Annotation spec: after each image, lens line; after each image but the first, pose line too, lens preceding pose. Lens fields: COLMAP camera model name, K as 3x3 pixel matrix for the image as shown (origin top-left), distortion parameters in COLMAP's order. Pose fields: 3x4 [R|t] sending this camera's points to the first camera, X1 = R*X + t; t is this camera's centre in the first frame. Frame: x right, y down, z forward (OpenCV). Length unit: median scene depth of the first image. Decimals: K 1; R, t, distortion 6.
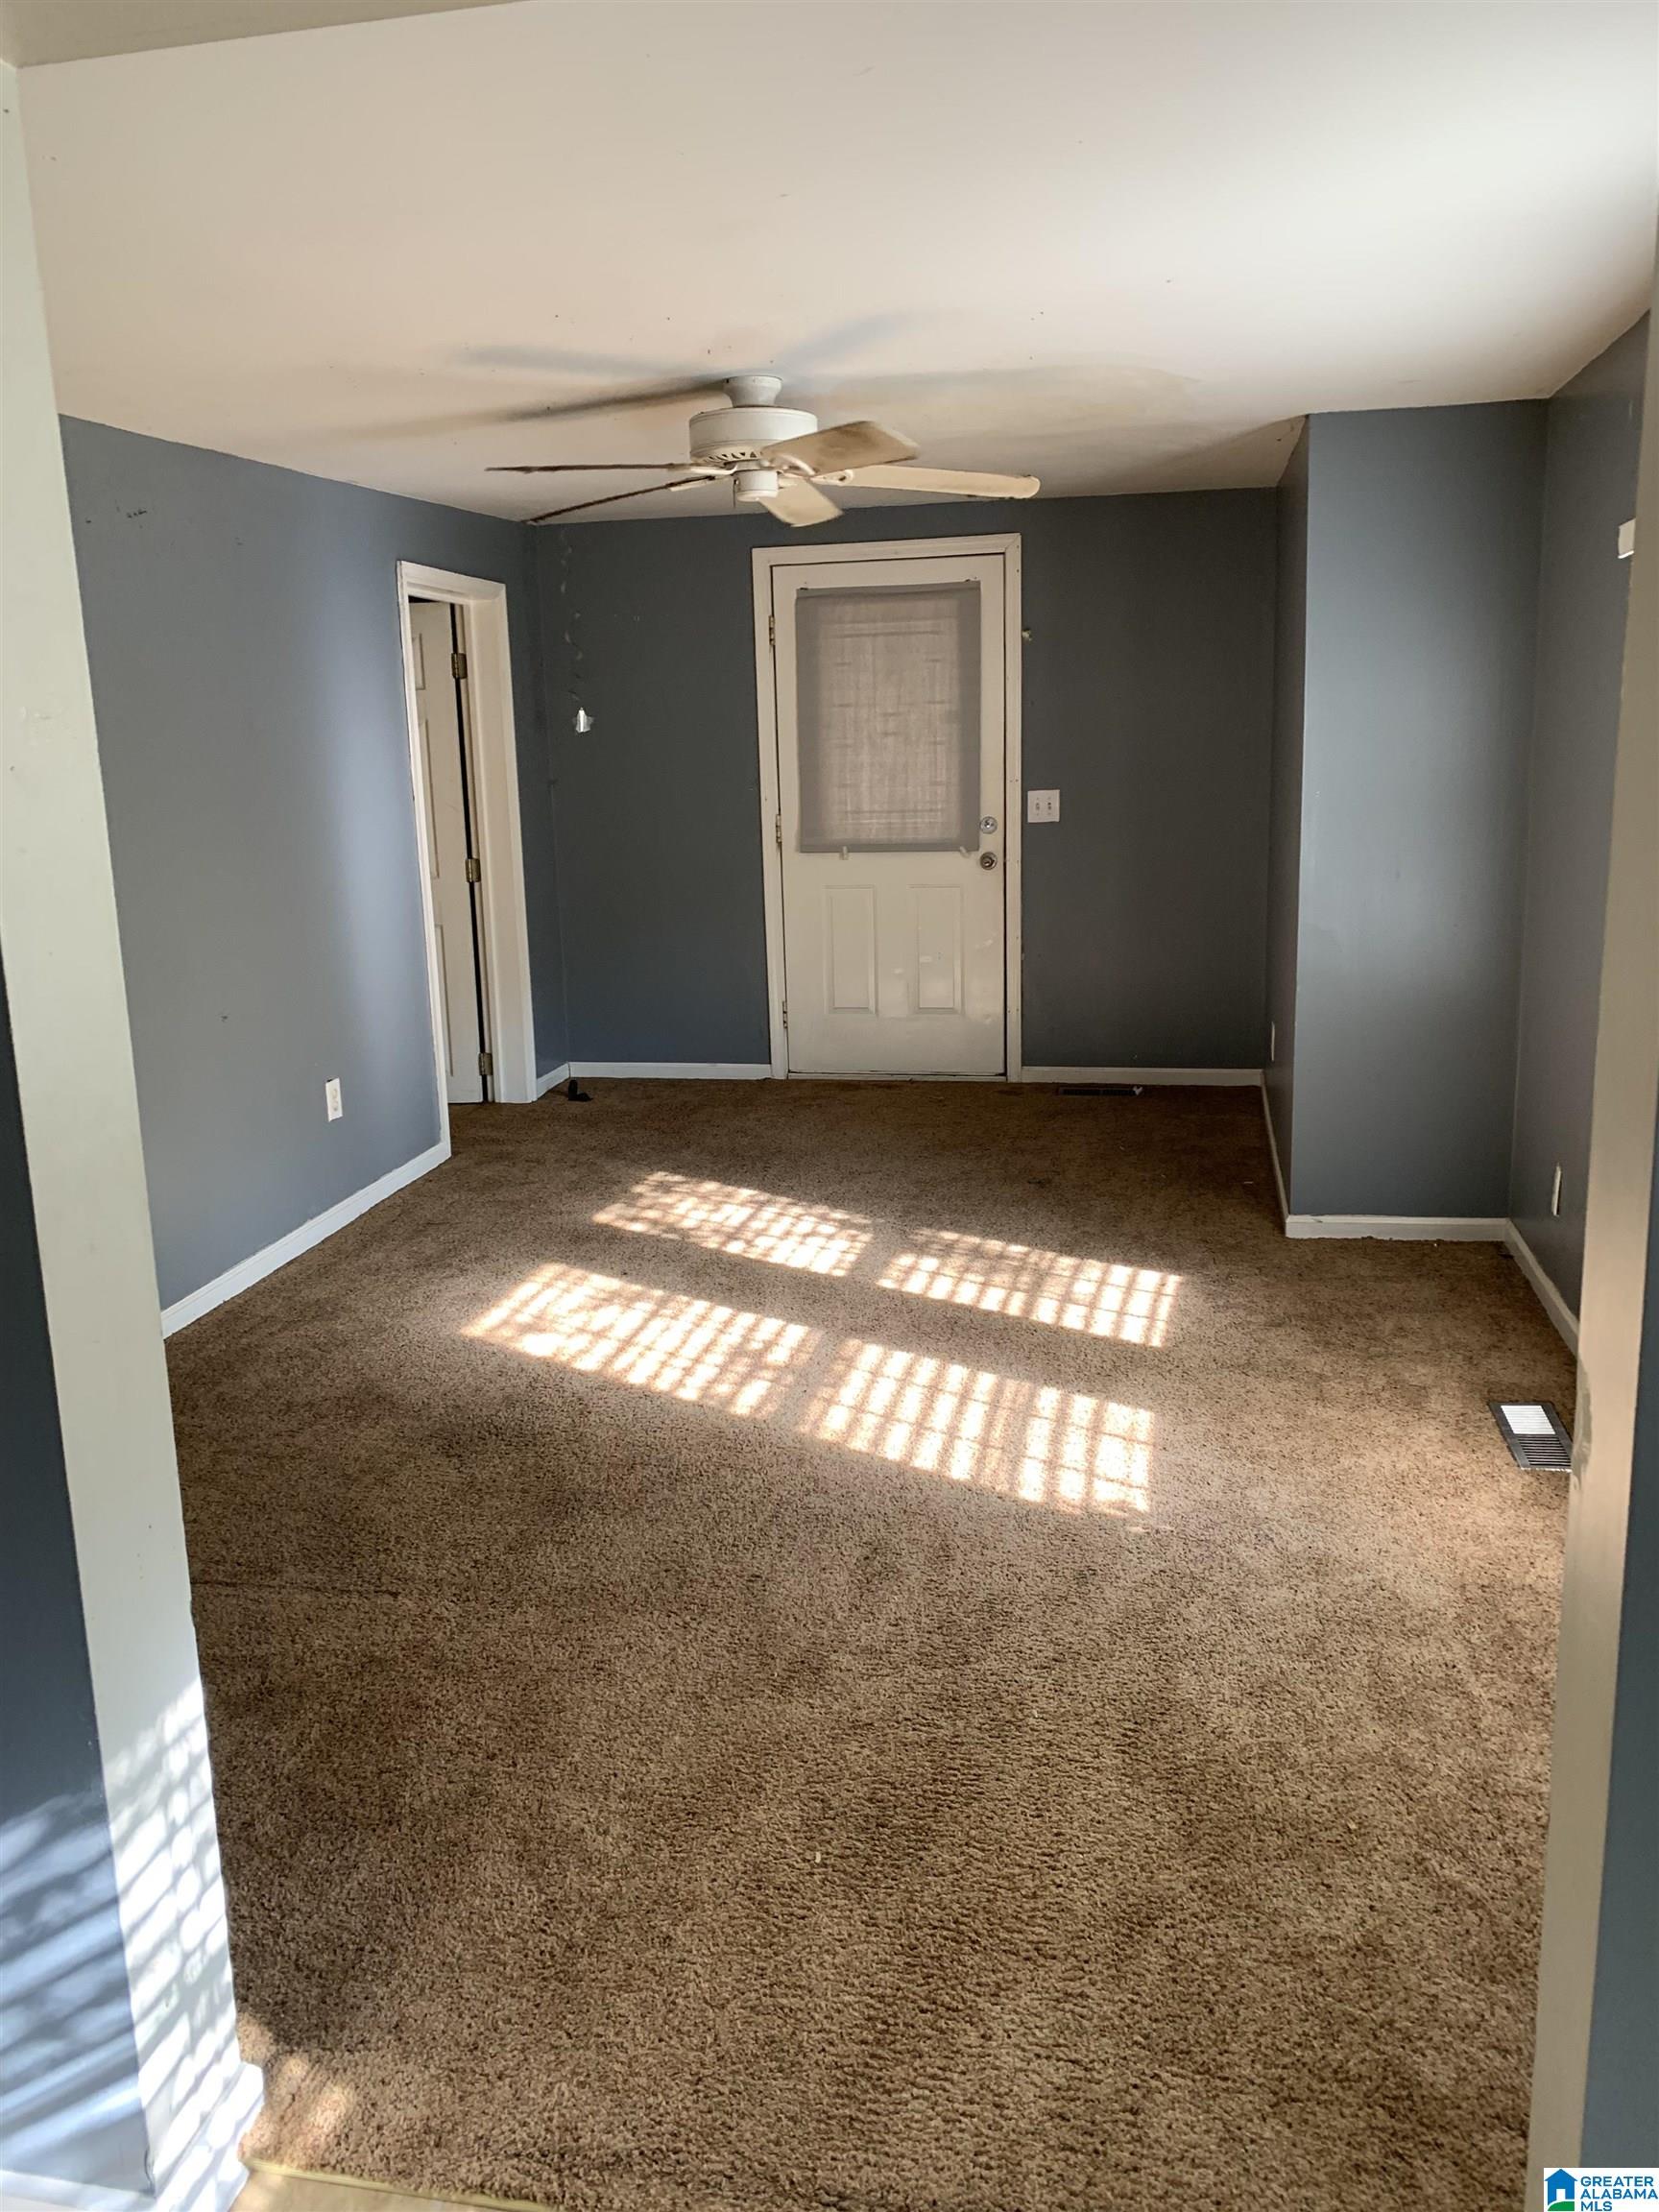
lens RADIAL K [[1678.5, 0, 829.5], [0, 1678.5, 1104.4], [0, 0, 1]] dist [0.016630, -0.021302]
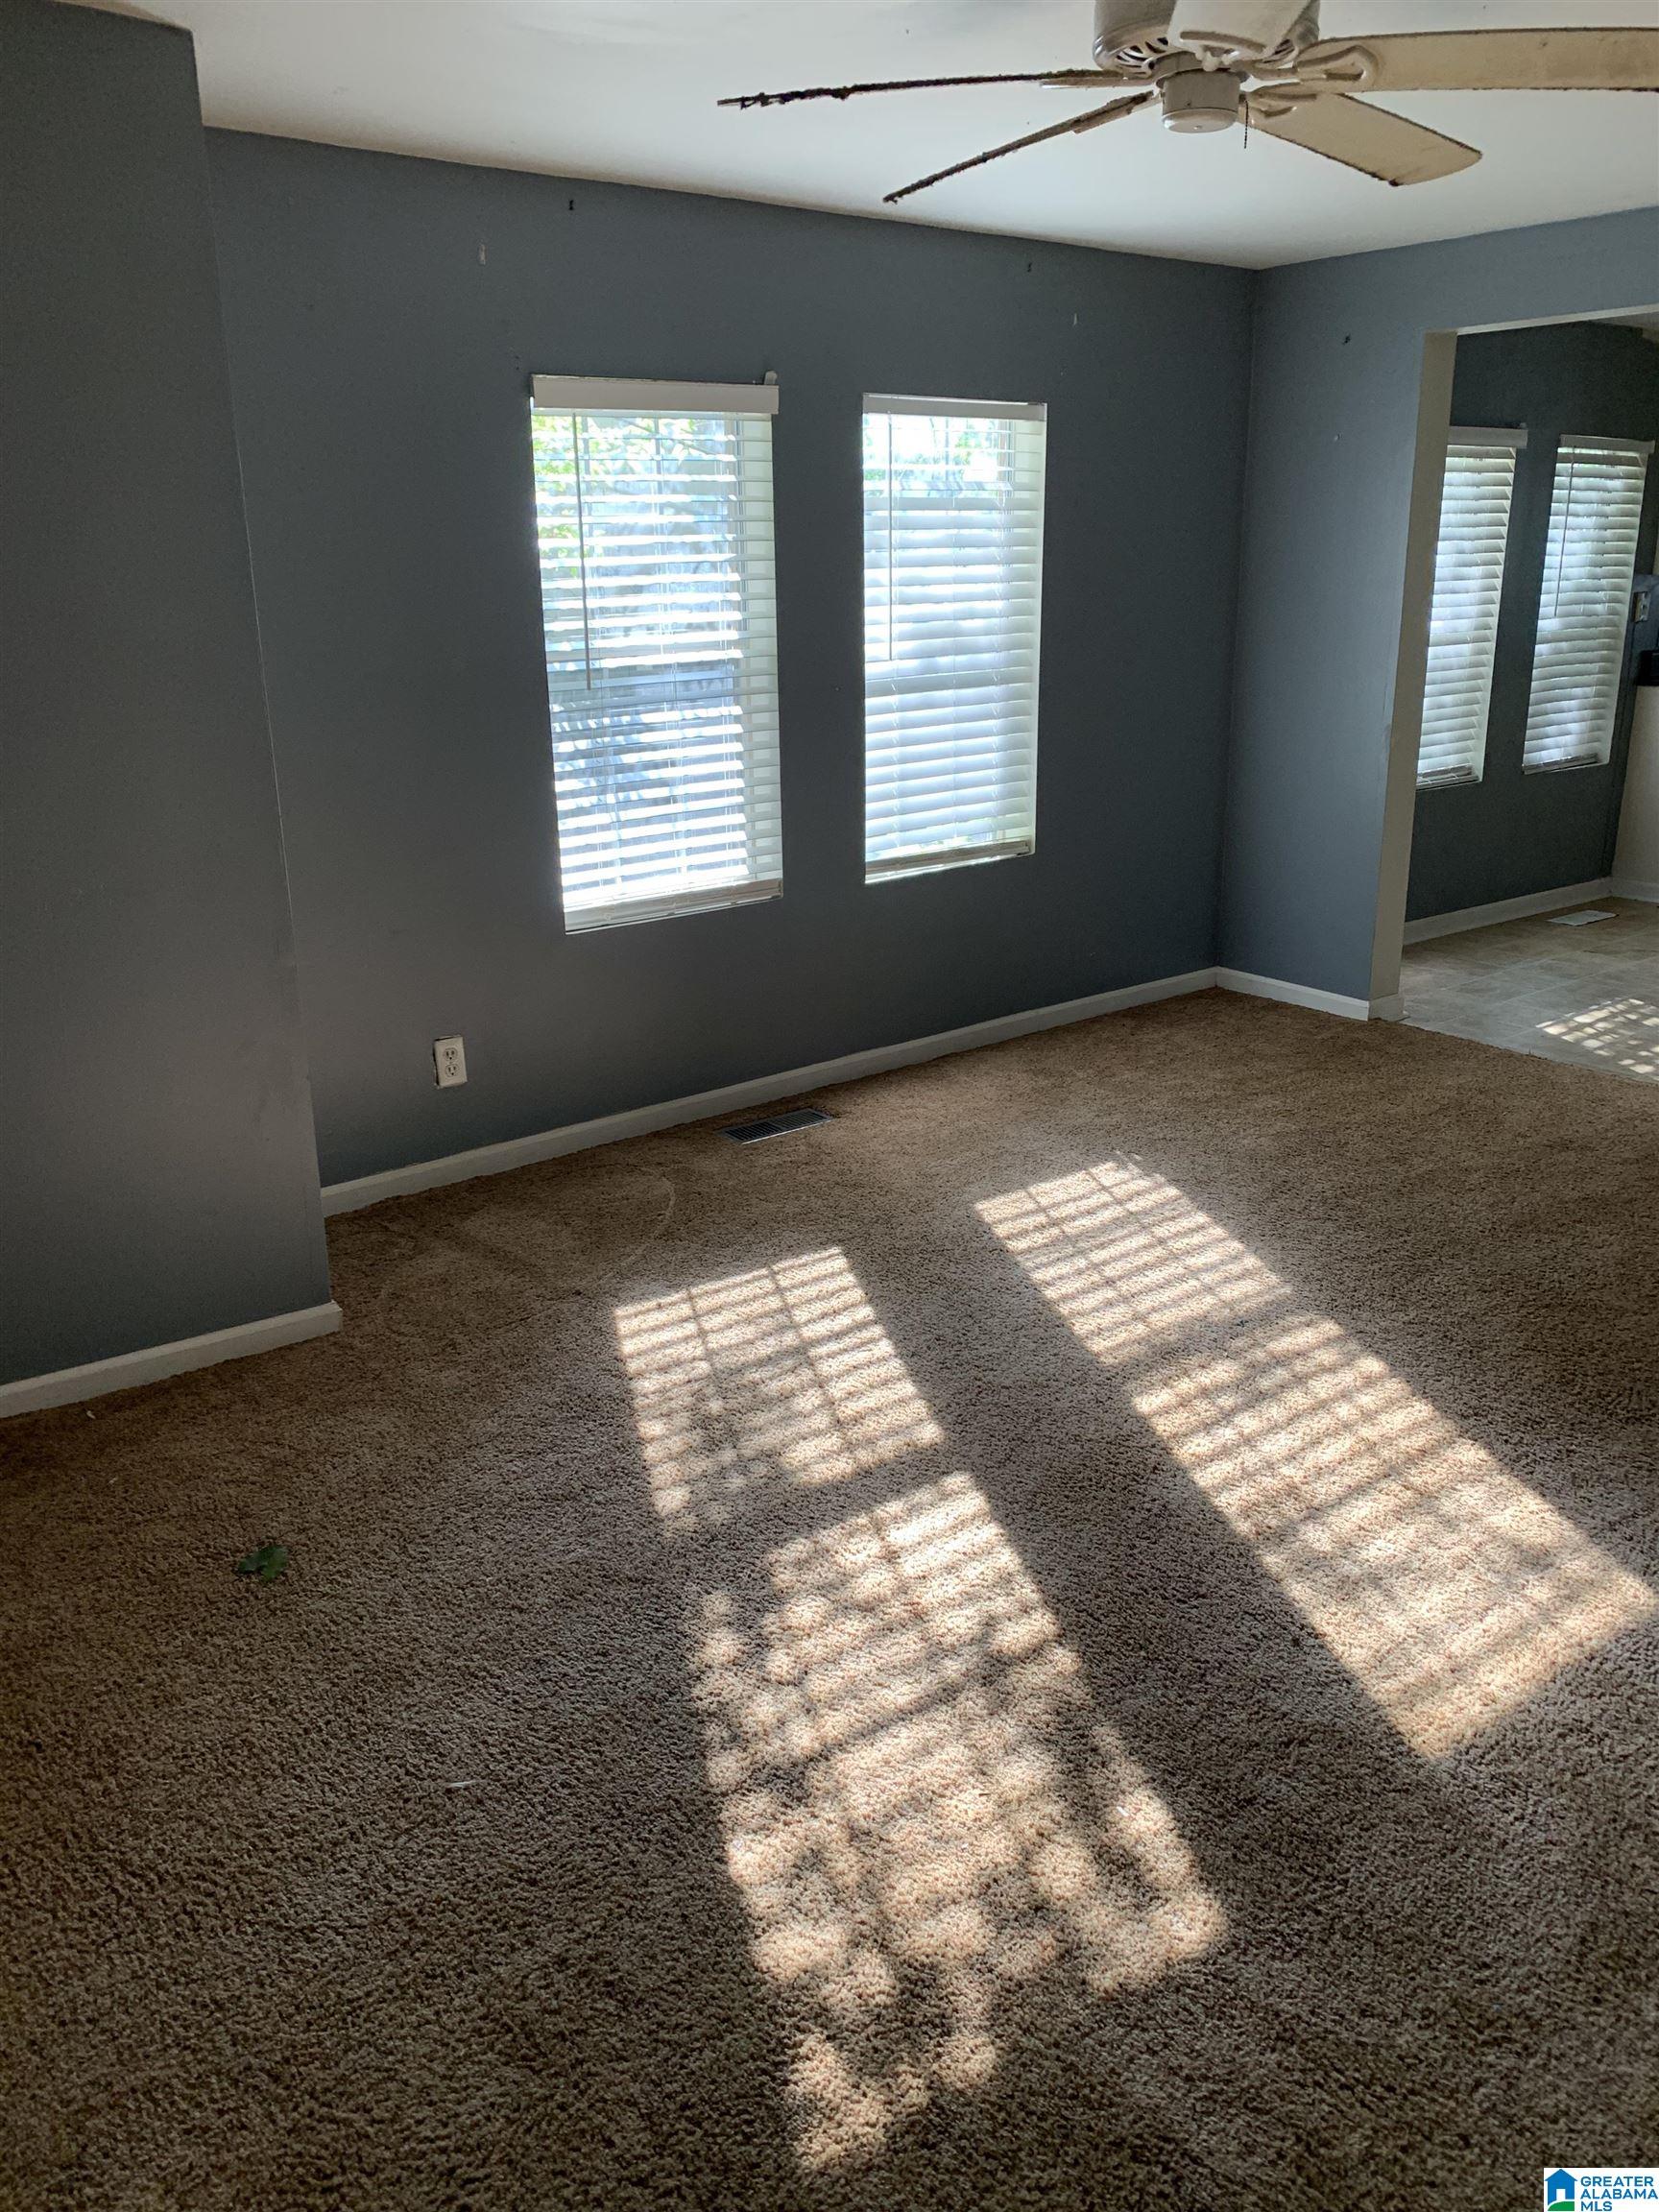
lens RADIAL K [[1678.5, 0, 827.5], [0, 1678.5, 1103.8], [0, 0, 1]] dist [0.016630, -0.021302]
pose [[-0.771295, -0.164465, 0.614862, -0.306482], [0.167734, 0.879366, 0.445624, -0.292617], [-0.613978, 0.446841, -0.650664, 1.388503]]
